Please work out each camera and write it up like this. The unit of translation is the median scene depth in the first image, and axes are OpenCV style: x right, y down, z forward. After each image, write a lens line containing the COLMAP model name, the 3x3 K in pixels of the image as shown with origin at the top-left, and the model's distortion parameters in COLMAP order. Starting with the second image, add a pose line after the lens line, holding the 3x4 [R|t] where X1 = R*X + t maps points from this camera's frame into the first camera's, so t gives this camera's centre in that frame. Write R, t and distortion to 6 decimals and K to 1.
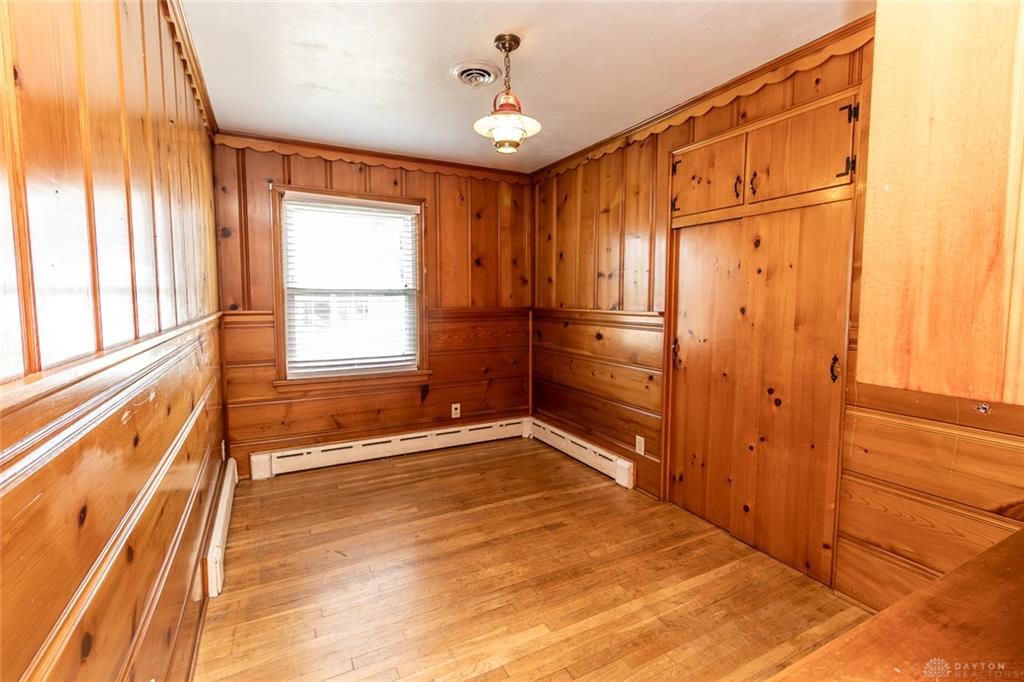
lens RADIAL K [[480.8, 0, 509.4], [0, 480.8, 332.0], [0, 0, 1]] dist [0.000363, -0.000168]
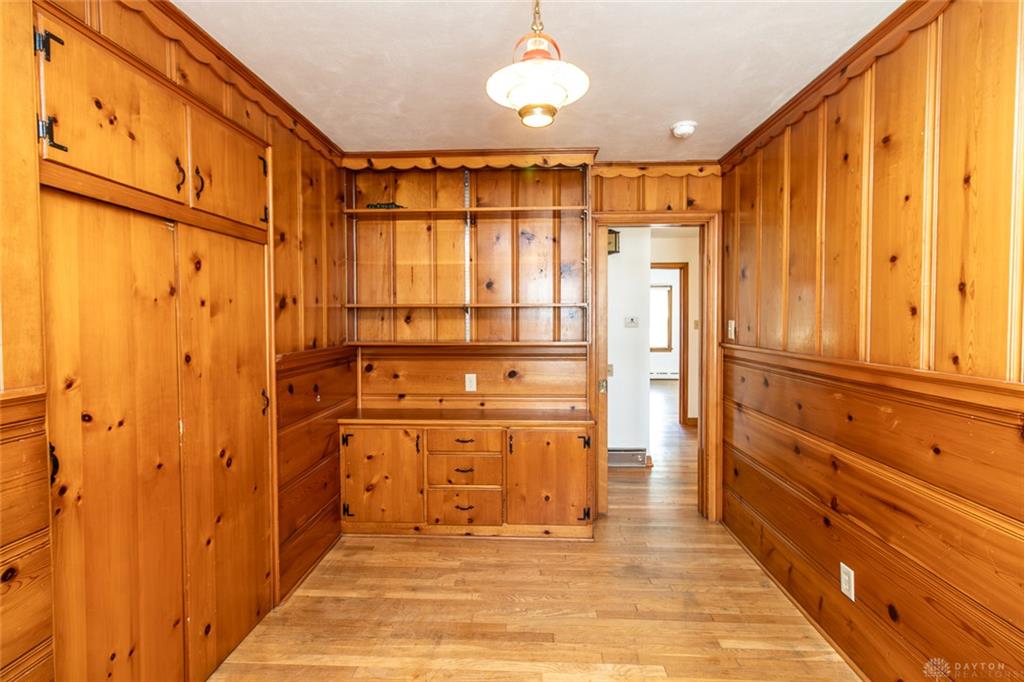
lens RADIAL K [[467.2, 0, 505.9], [0, 467.2, 333.0], [0, 0, 1]] dist [-0.000160, 0.000414]
pose [[-0.860853, -0.011666, 0.508721, -0.255393], [0.043038, 0.994486, 0.095634, -0.129045], [-0.507031, 0.104222, -0.855604, 1.379730]]
